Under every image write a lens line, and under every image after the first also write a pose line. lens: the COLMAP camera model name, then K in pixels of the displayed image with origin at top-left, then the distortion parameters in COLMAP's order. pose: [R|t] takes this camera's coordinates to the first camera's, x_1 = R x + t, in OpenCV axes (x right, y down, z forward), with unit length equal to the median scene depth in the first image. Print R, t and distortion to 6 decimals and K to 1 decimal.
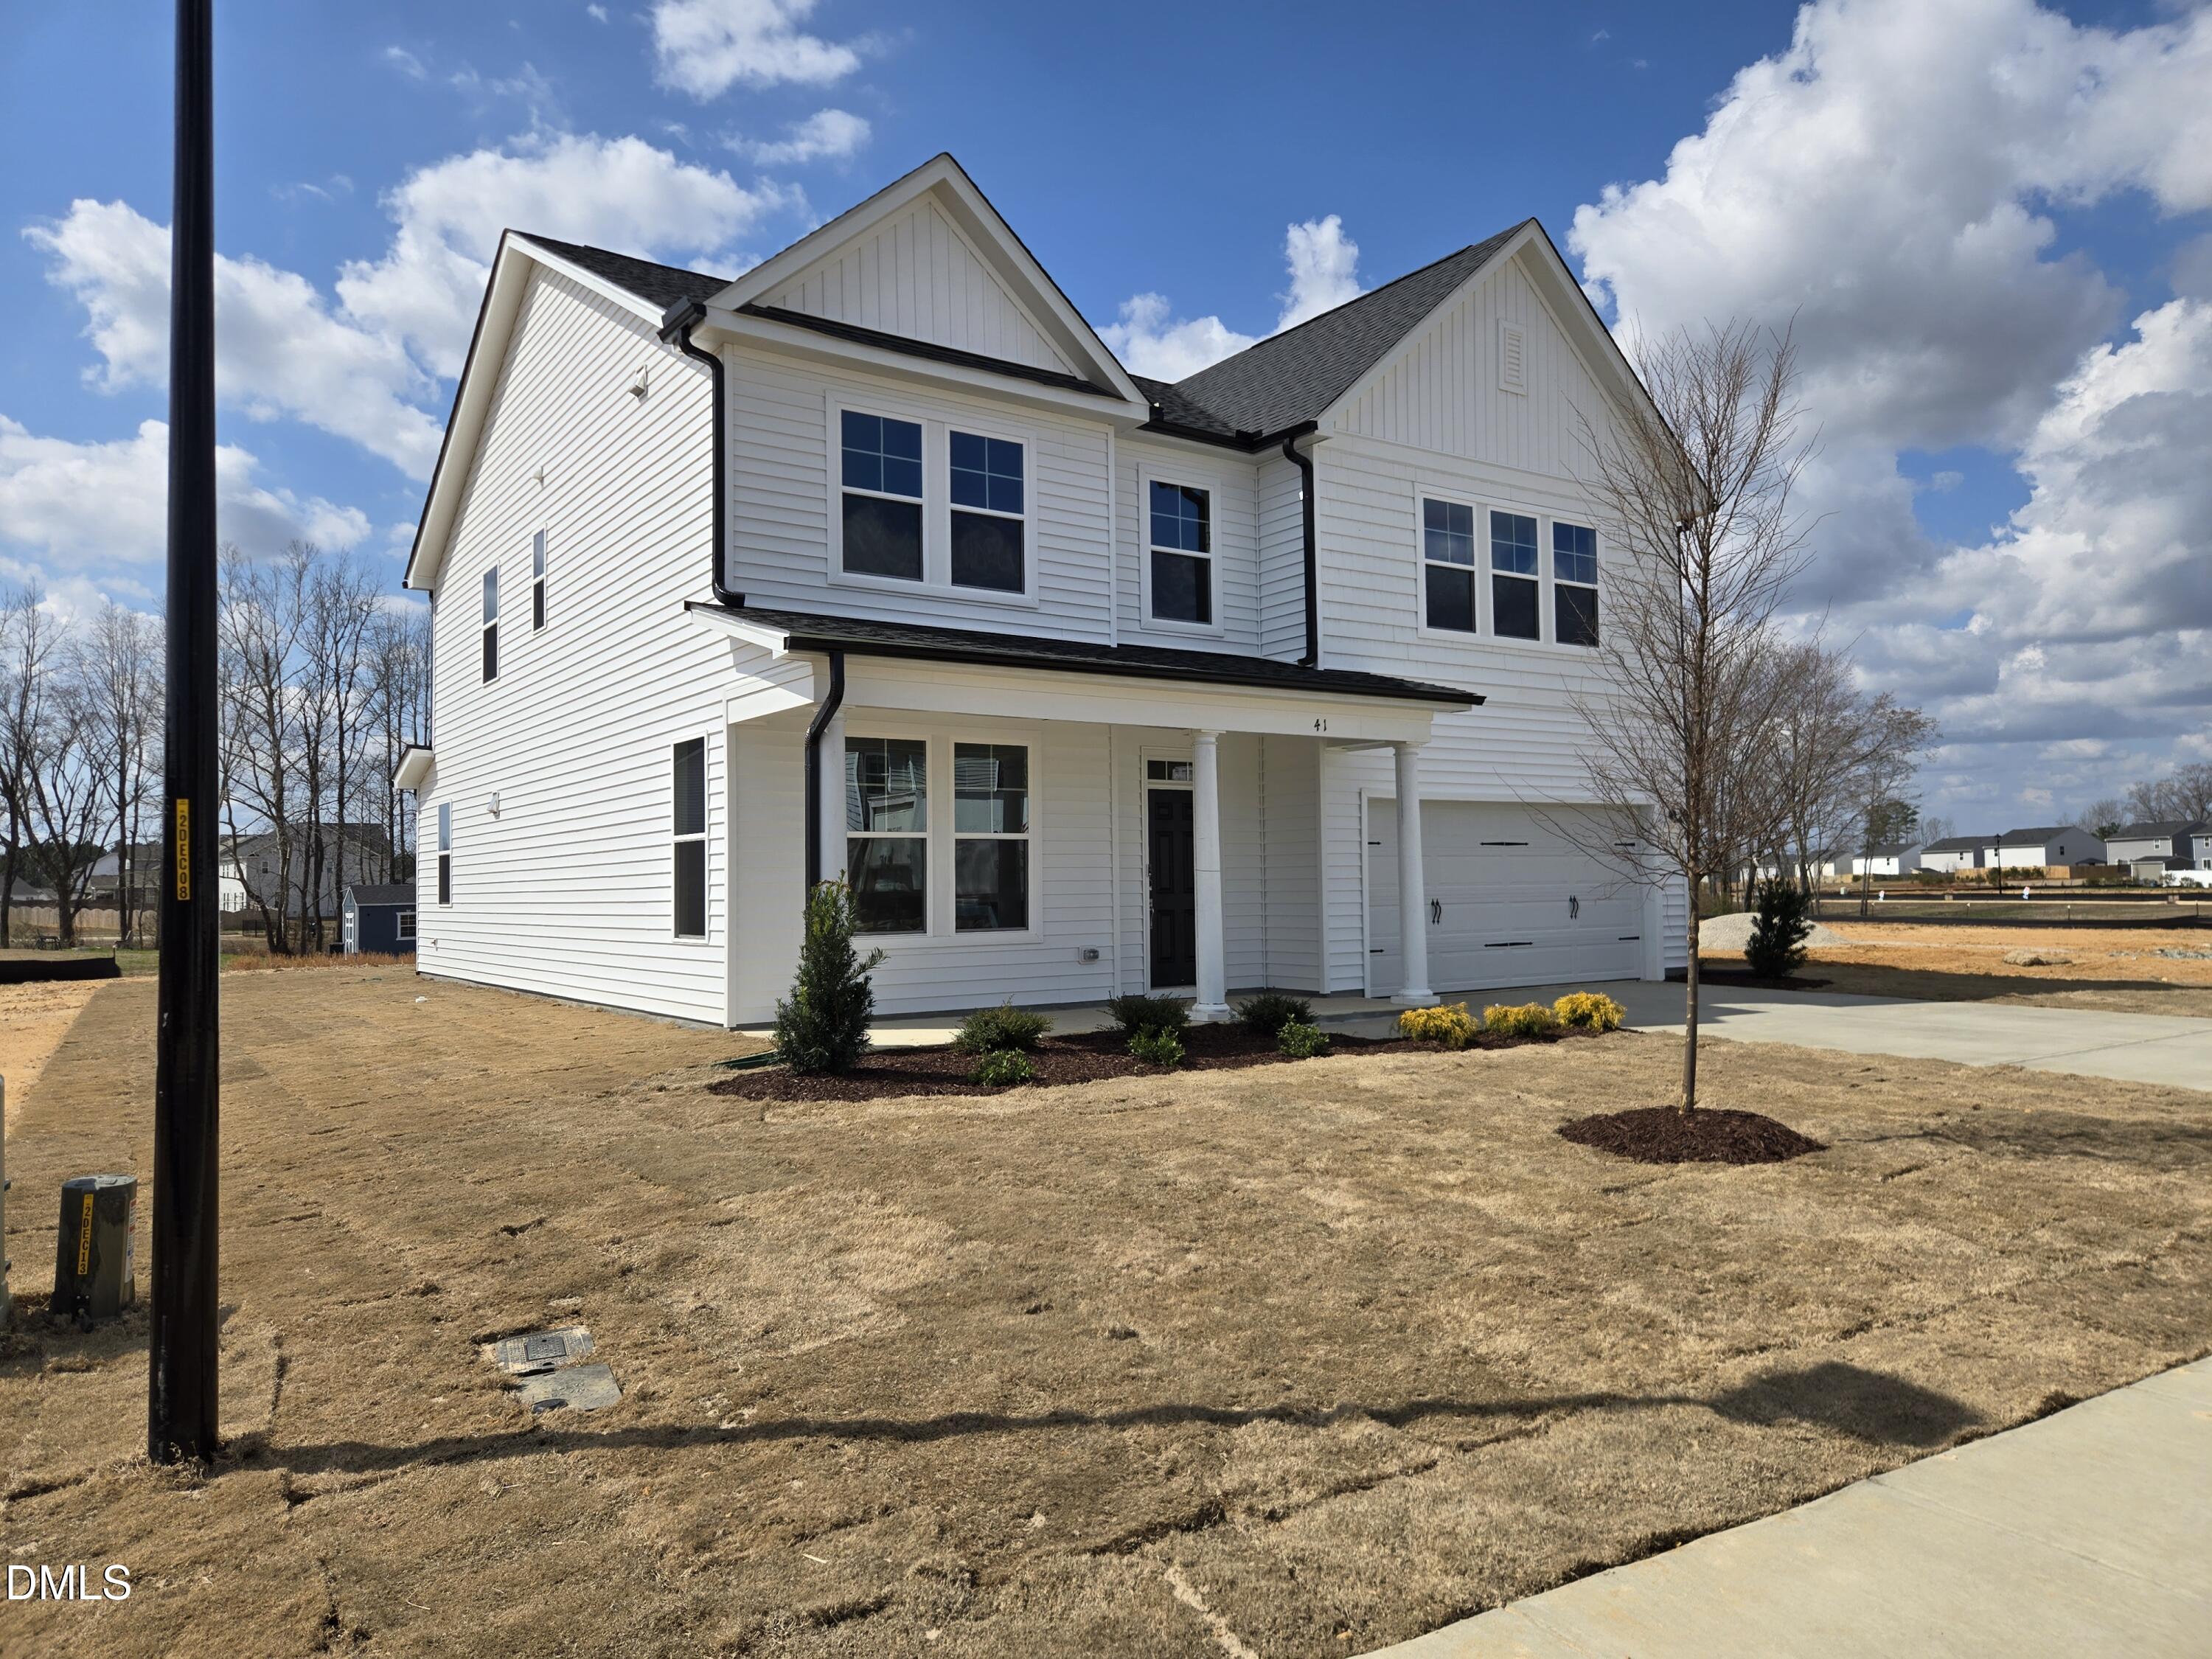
lens RADIAL K [[1503.3, 0, 1095.8], [0, 1503.3, 828.4], [0, 0, 1]] dist [0.053508, -0.000980]
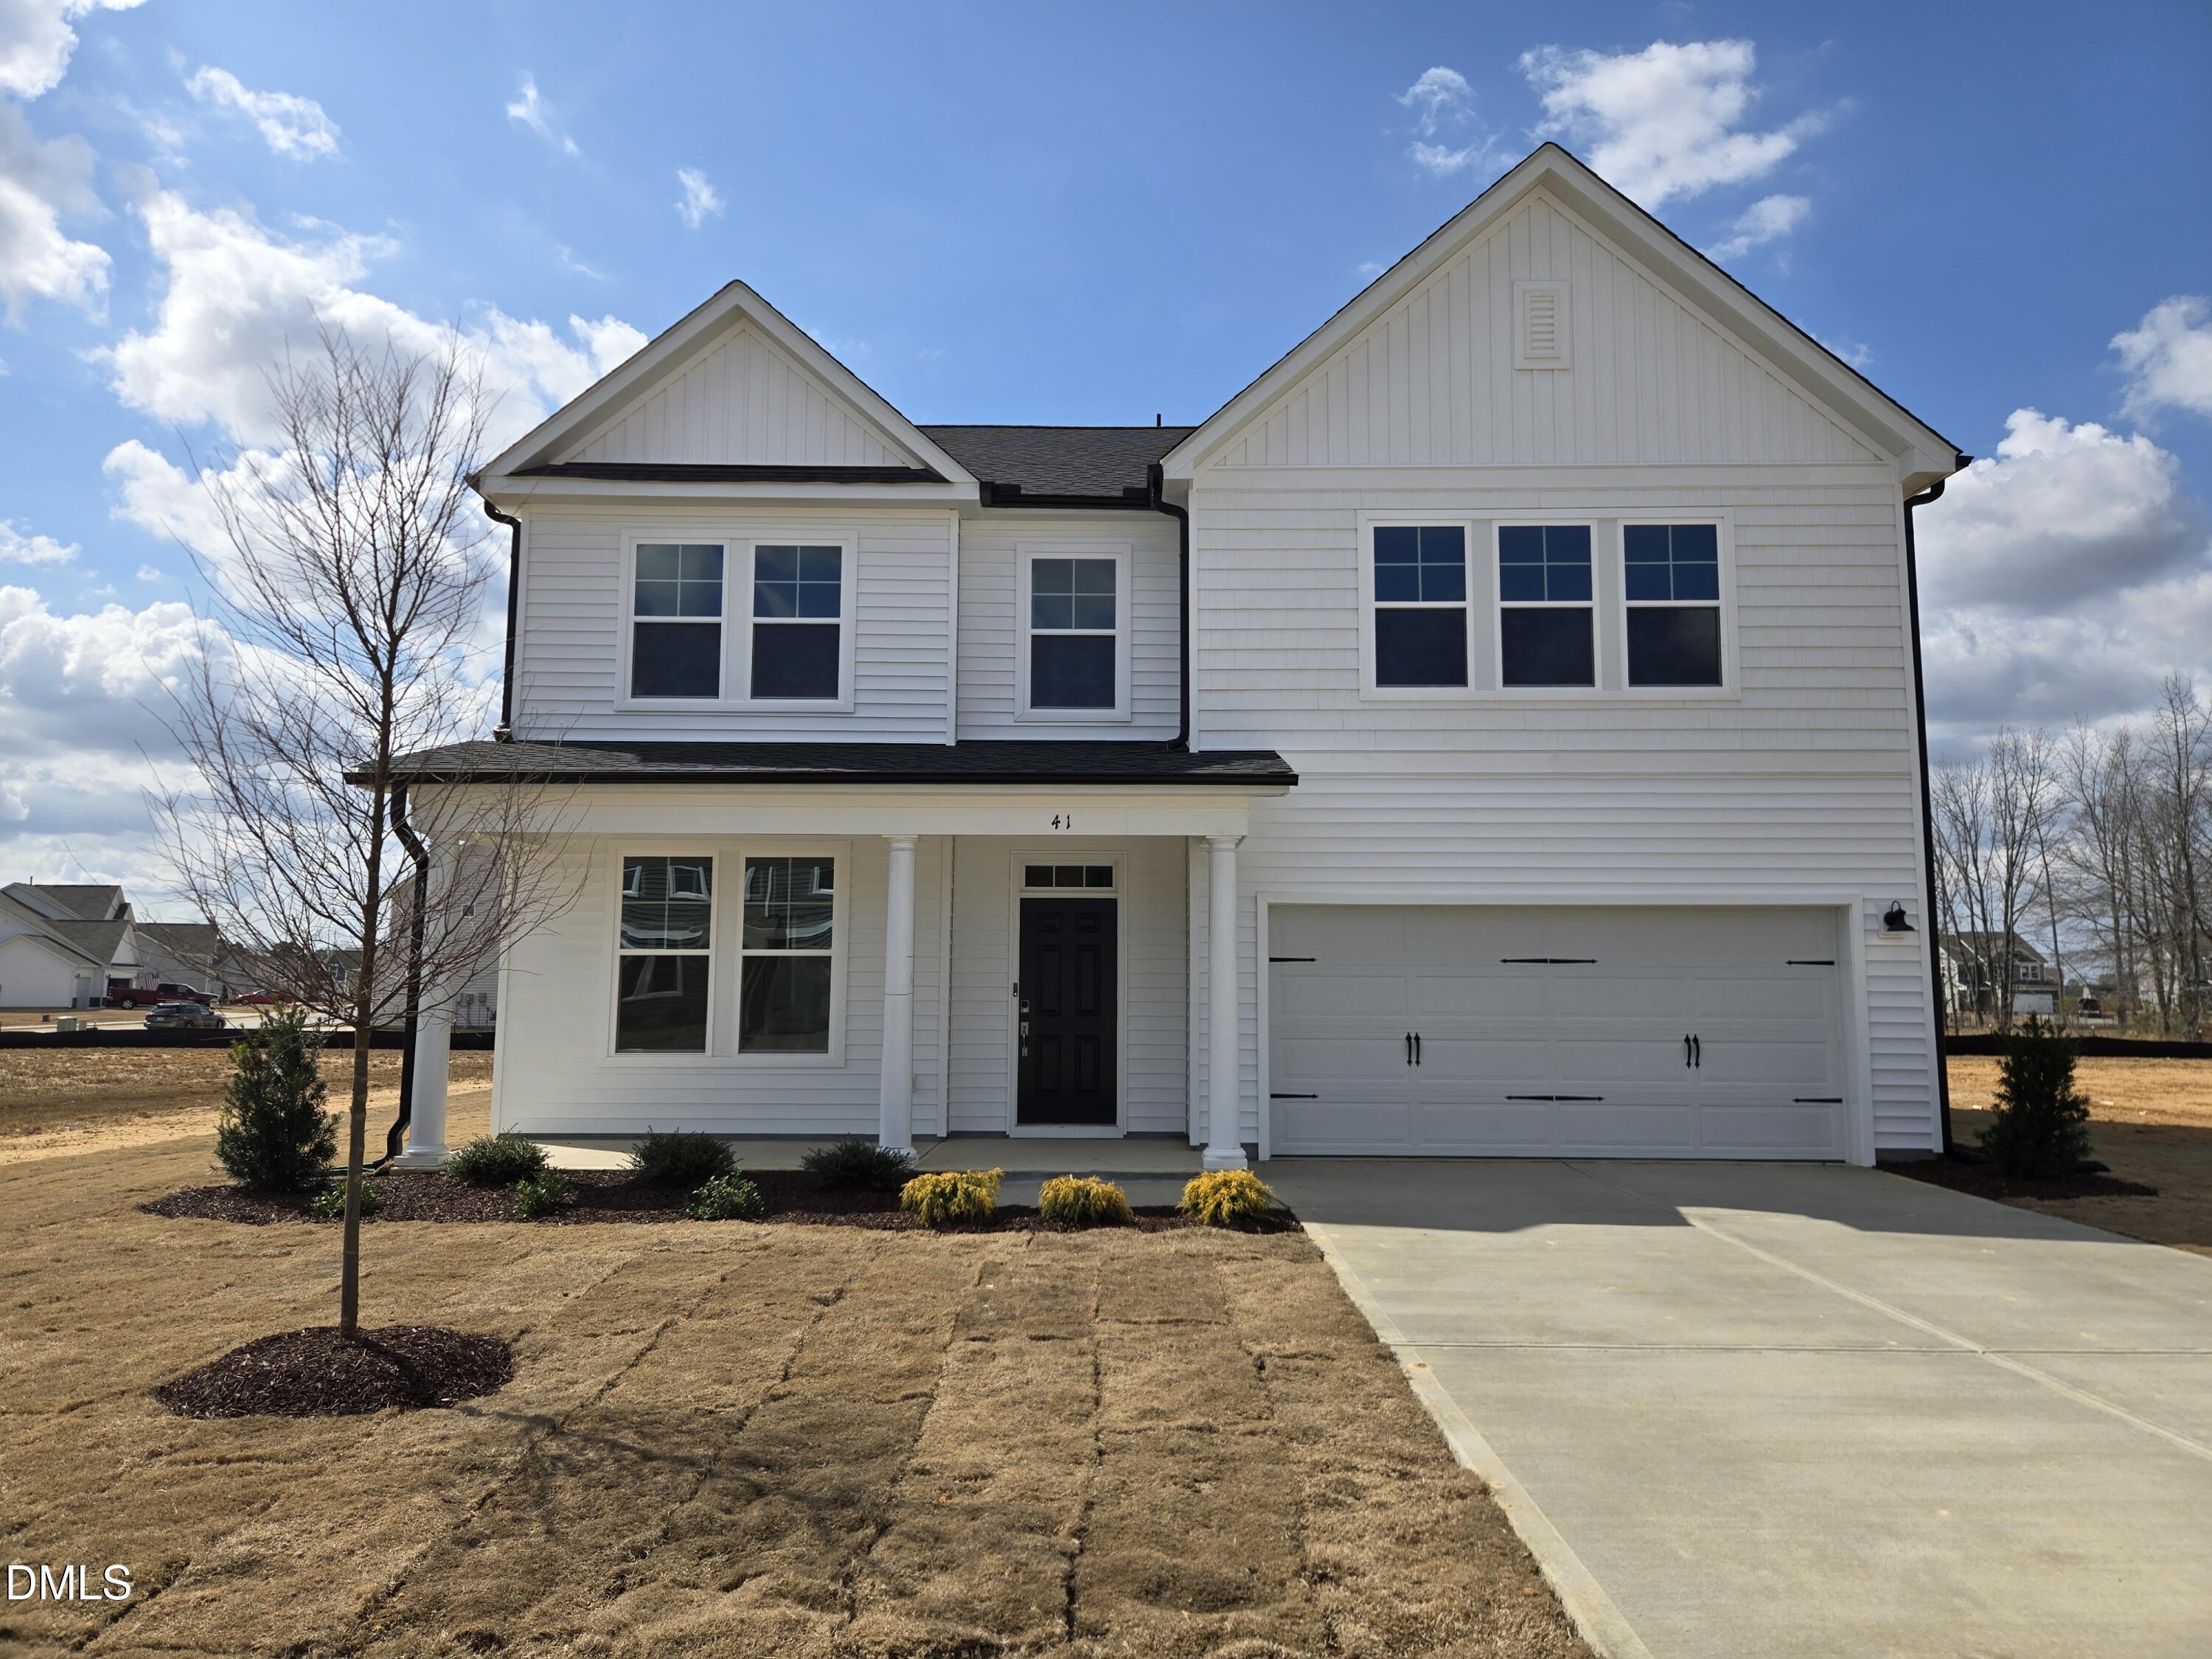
lens RADIAL K [[1472.3, 0, 1110.7], [0, 1472.3, 812.1], [0, 0, 1]] dist [0.110988, -0.133240]
pose [[0.817270, -0.052681, -0.573842, 0.630001], [0.006505, 0.996592, -0.082227, -0.004679], [0.576218, 0.063469, 0.814828, 0.330947]]
